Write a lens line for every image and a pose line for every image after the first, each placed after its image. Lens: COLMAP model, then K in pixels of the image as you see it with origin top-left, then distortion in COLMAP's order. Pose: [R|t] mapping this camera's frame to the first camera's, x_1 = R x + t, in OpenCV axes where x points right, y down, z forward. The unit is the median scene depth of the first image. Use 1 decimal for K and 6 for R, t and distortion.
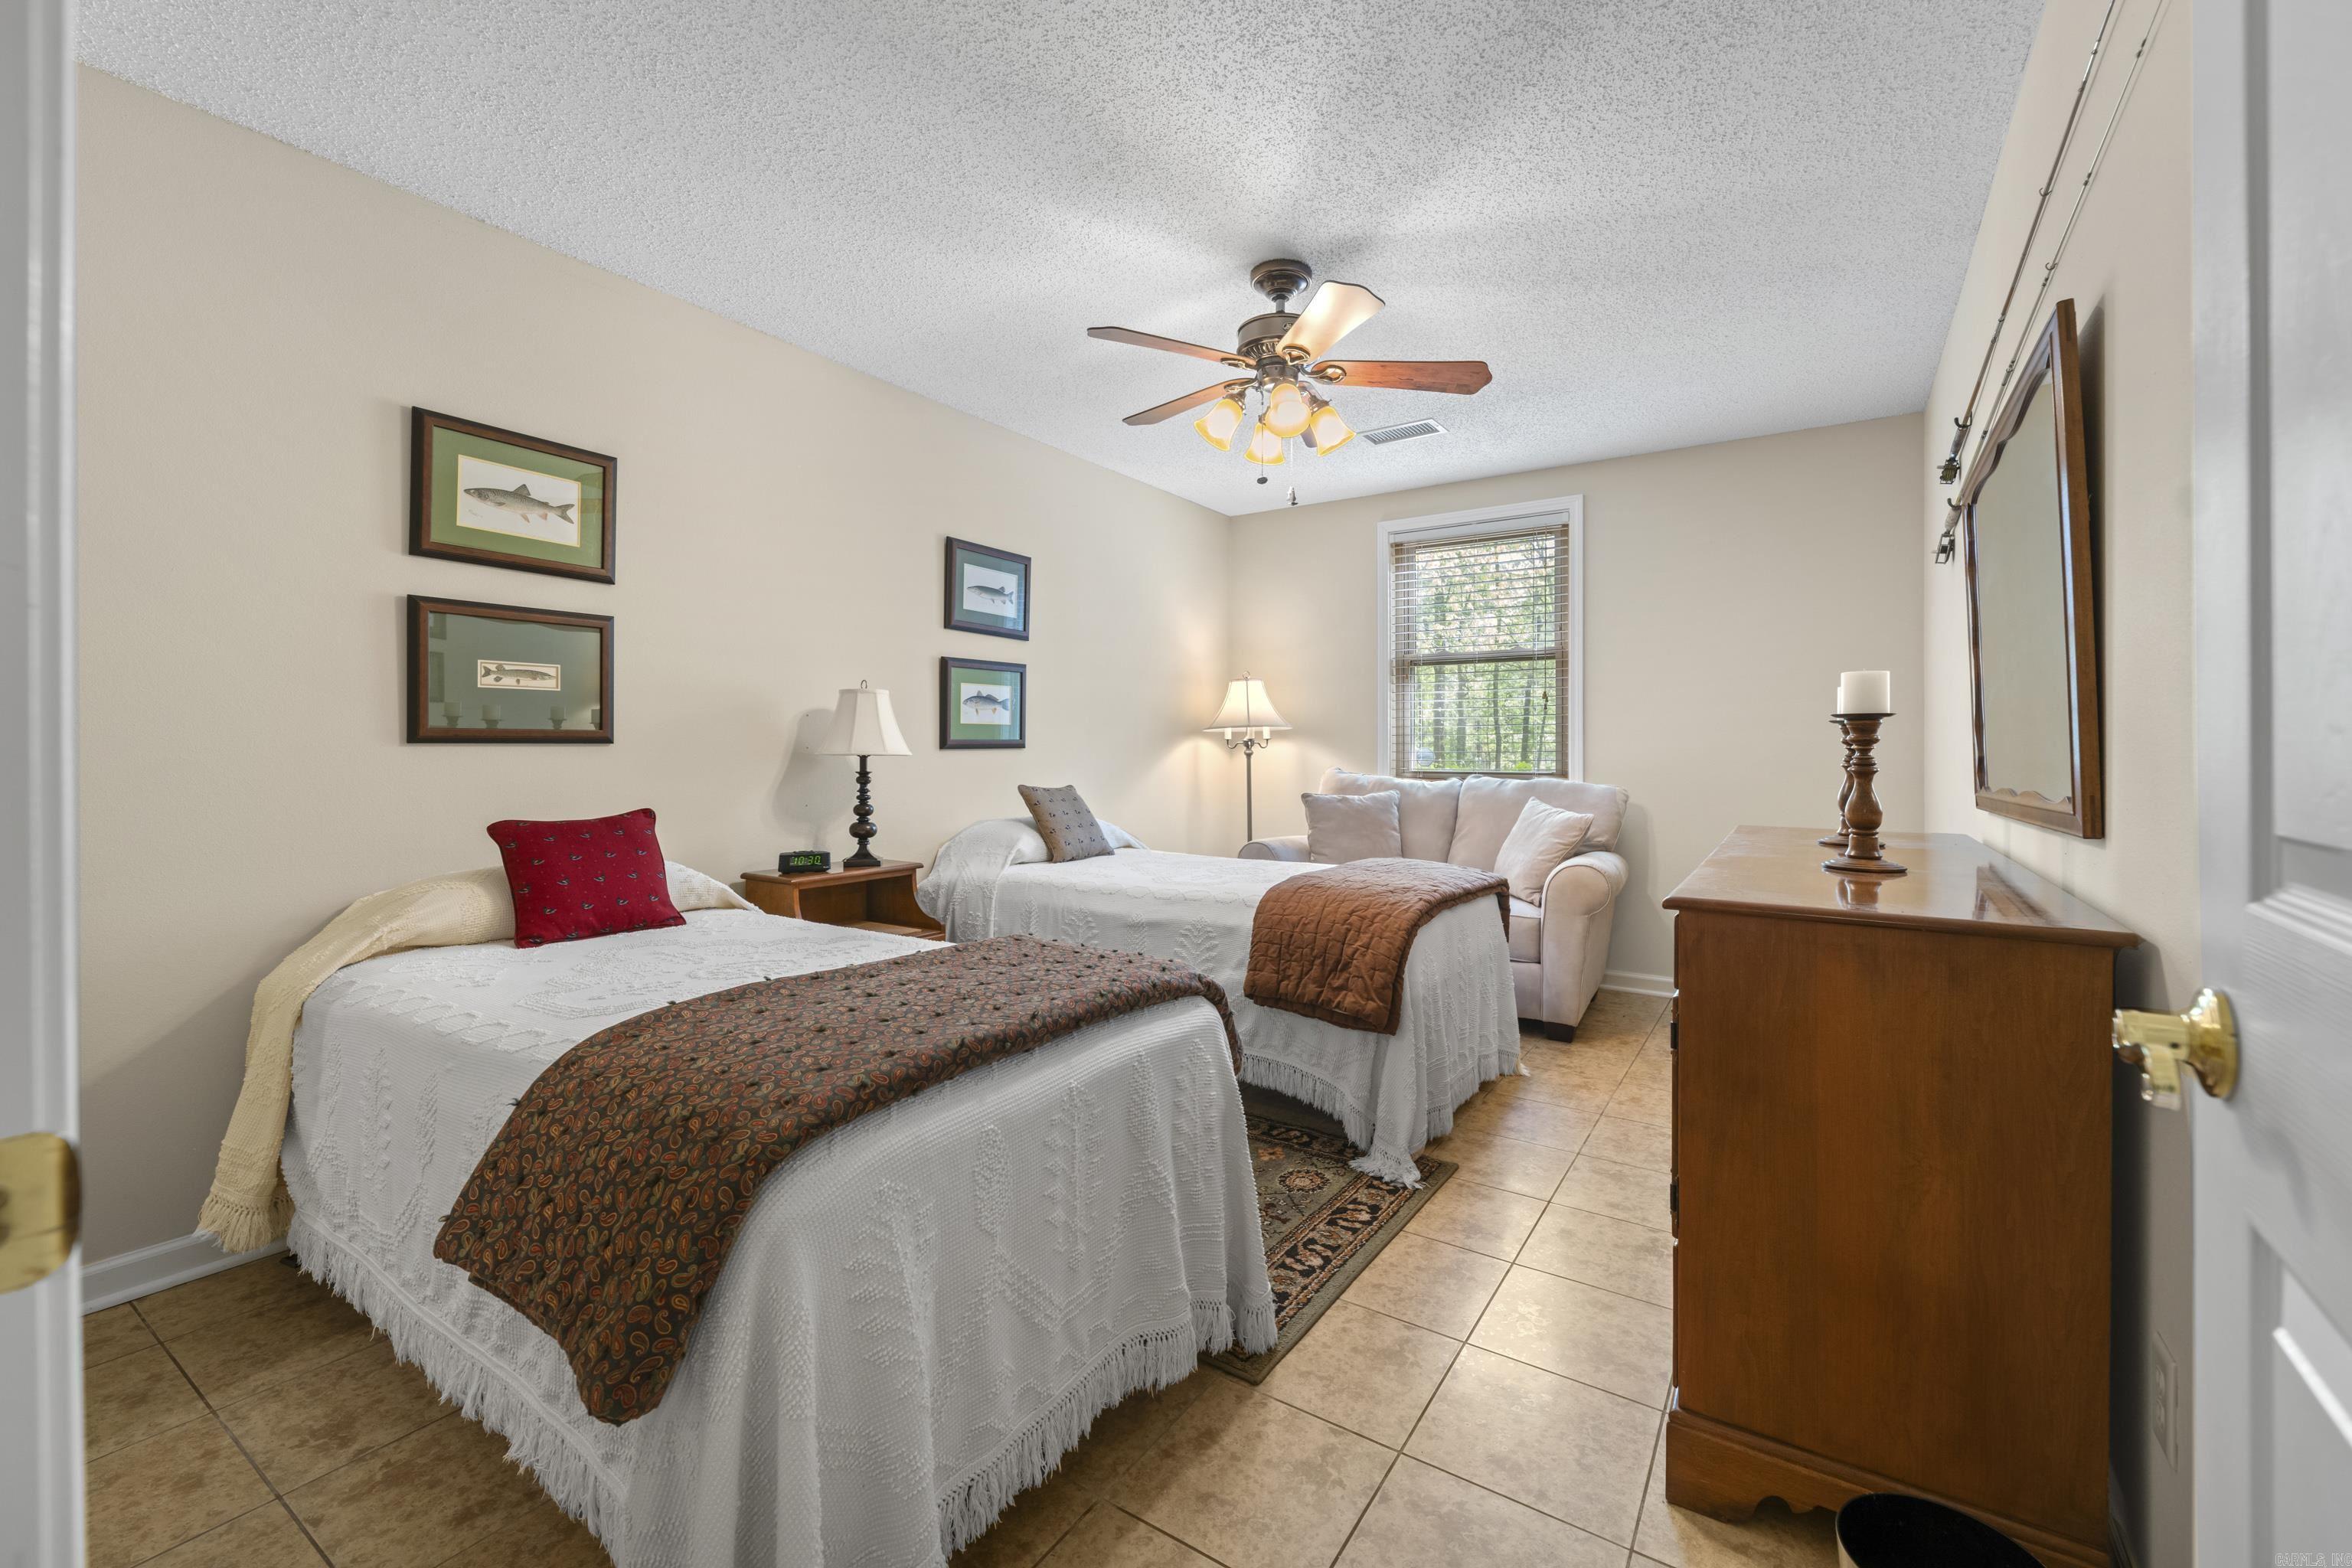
lens RADIAL K [[972.1, 0, 1166.1], [0, 972.1, 737.1], [0, 0, 1]] dist [0.000012, -0.000022]
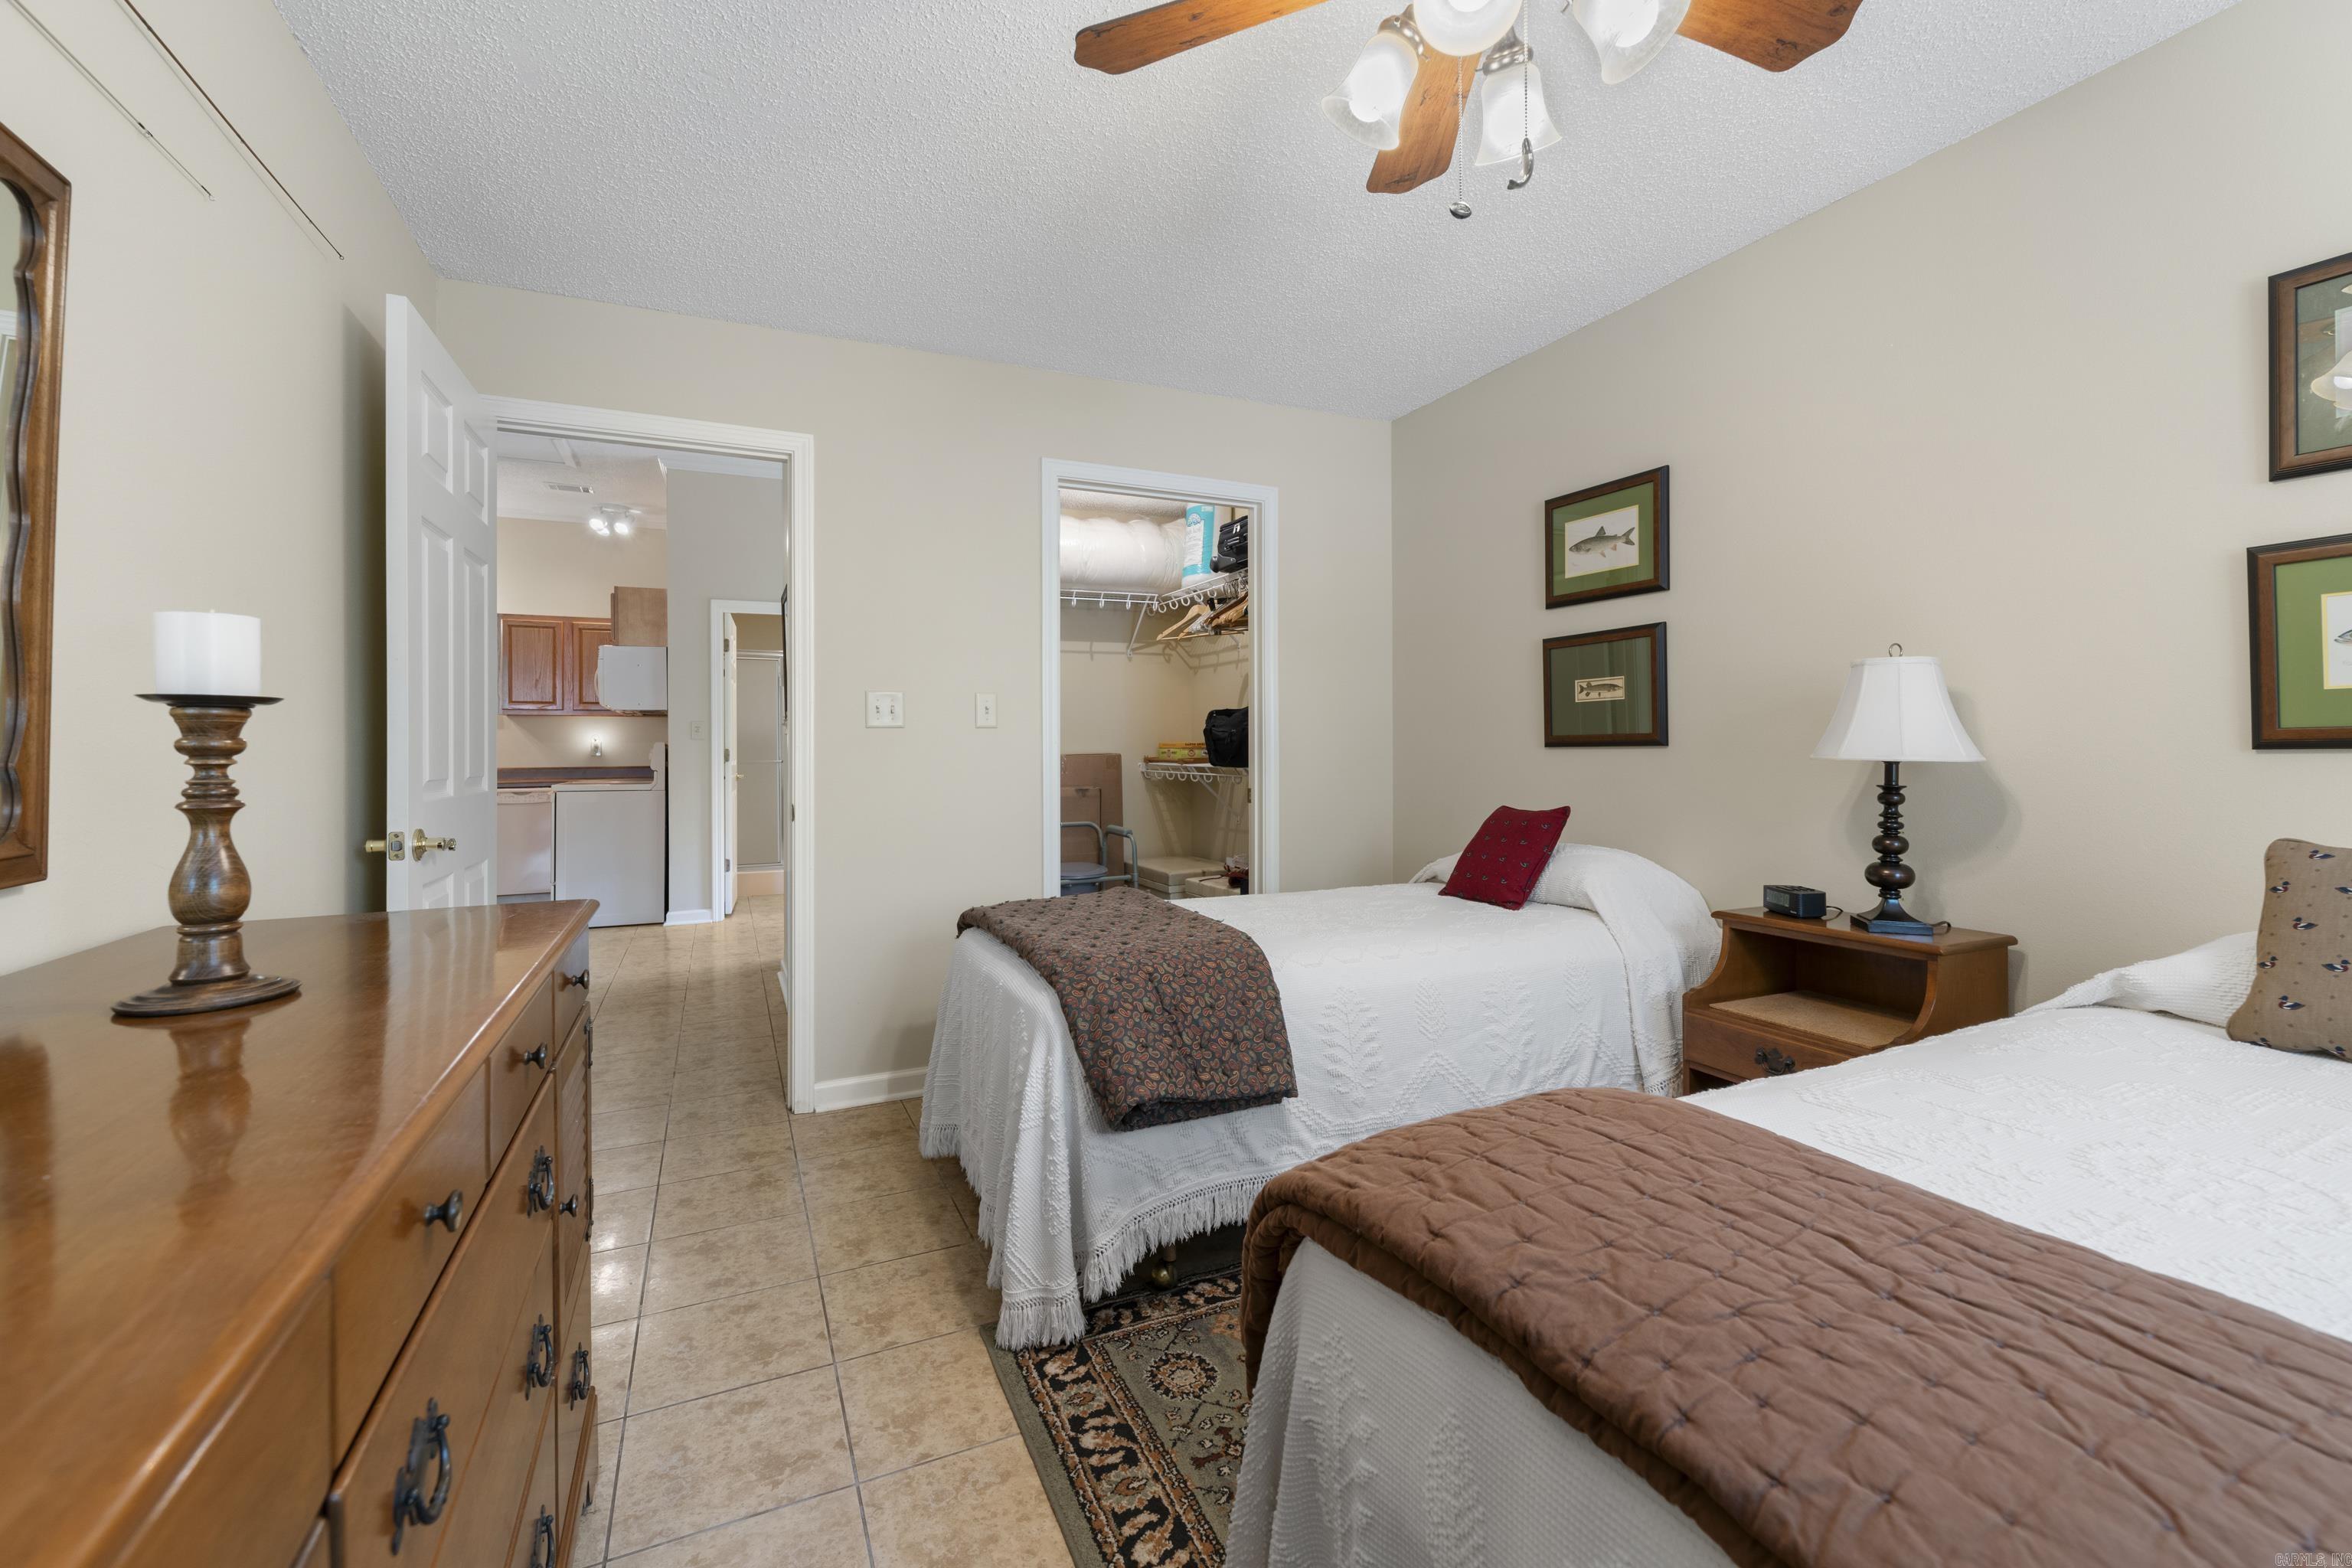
lens RADIAL K [[977.4, 0, 1171.9], [0, 977.4, 720.8], [0, 0, 1]] dist [0.000945, 0.000125]
pose [[-0.514815, -0.024391, -0.856954, 0.611143], [0.015130, 0.999181, -0.037528, 0.011475], [0.857168, -0.032286, -0.514025, 1.143261]]
